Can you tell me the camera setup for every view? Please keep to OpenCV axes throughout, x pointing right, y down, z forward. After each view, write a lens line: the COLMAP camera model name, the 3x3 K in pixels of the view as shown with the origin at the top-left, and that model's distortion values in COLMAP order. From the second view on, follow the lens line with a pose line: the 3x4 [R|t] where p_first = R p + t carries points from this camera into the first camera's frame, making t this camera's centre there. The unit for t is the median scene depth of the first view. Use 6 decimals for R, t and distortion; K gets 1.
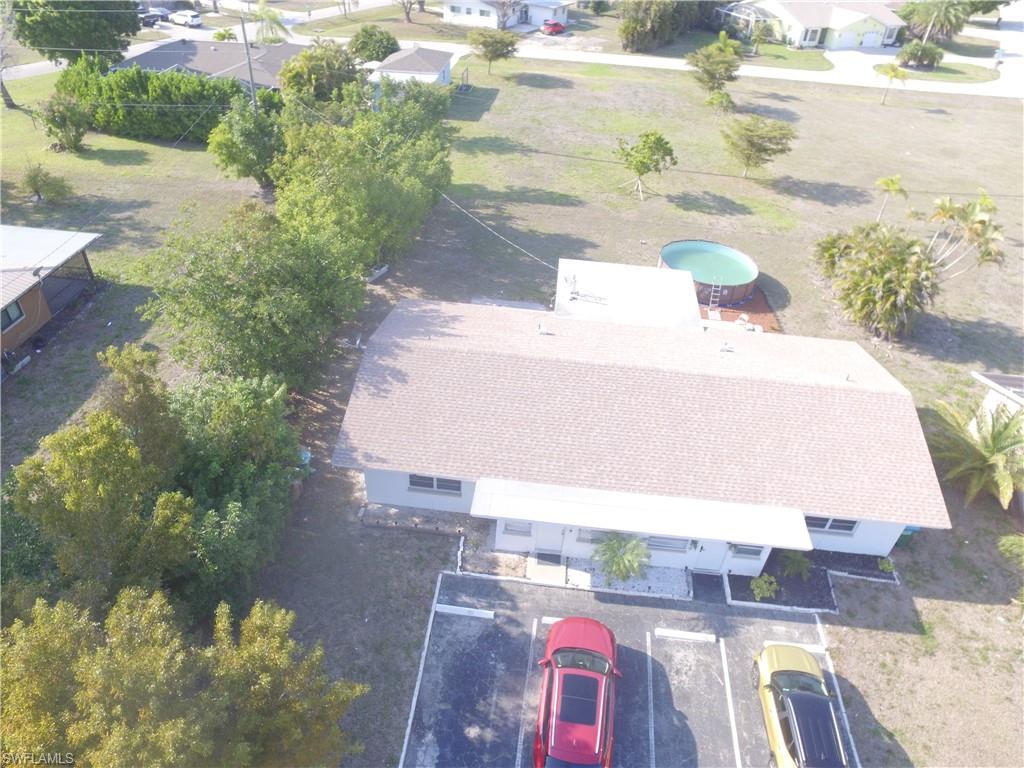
lens RADIAL K [[689.2, 0, 503.8], [0, 689.2, 381.8], [0, 0, 1]] dist [-0.120807, 0.089672]
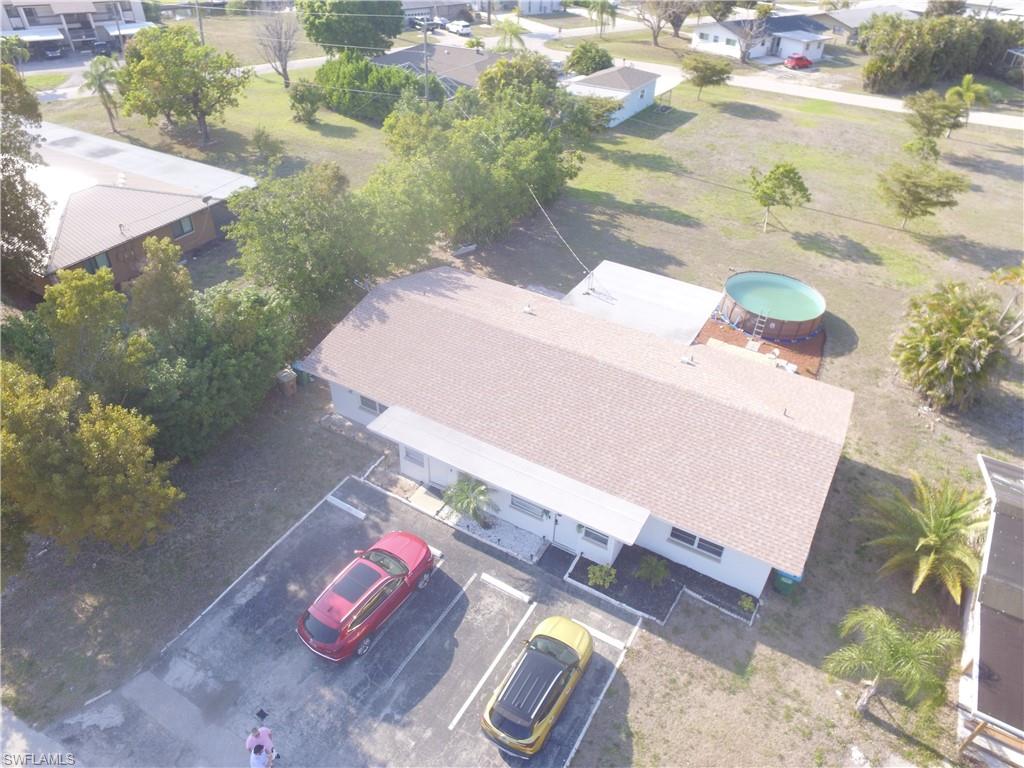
lens RADIAL K [[689.2, 0, 503.8], [0, 689.2, 381.8], [0, 0, 1]] dist [-0.120807, 0.089672]
pose [[0.909298, 0.228350, -0.347899, 0.255597], [-0.238914, 0.970956, 0.012859, 0.018921], [0.340731, 0.071425, 0.937444, -0.021756]]
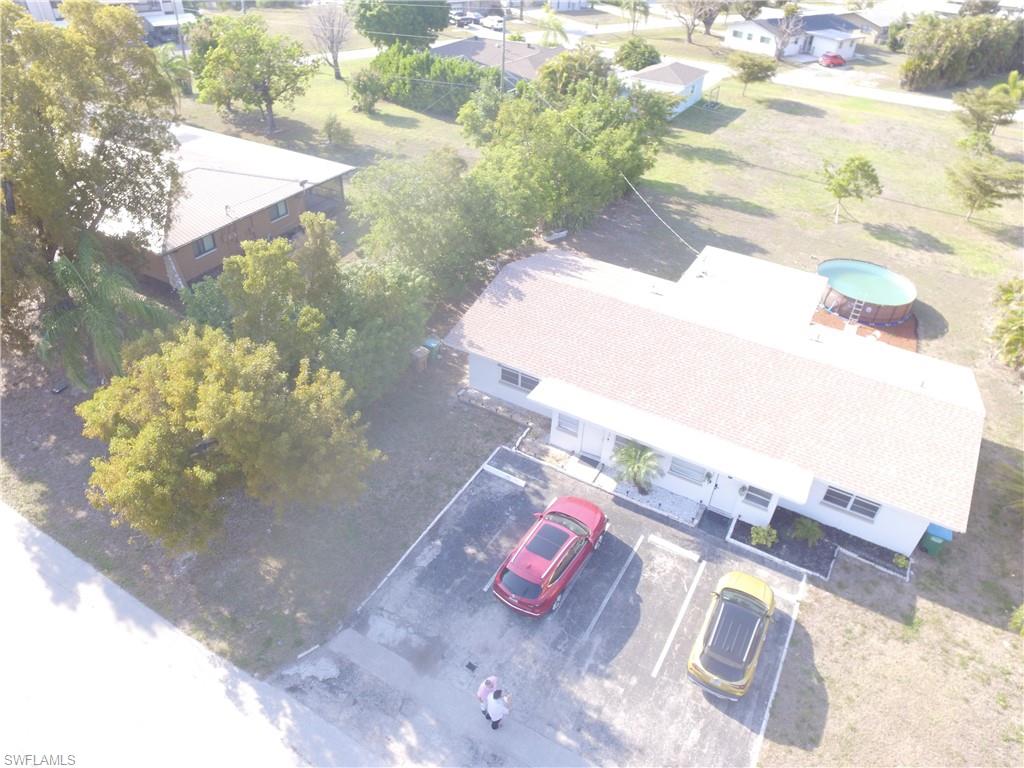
lens RADIAL K [[689.2, 0, 503.8], [0, 689.2, 381.8], [0, 0, 1]] dist [-0.120807, 0.089672]
pose [[0.911945, 0.233047, -0.337706, 0.147252], [-0.243330, 0.969867, 0.012204, 0.071528], [0.330374, 0.071045, 0.941173, -0.085299]]
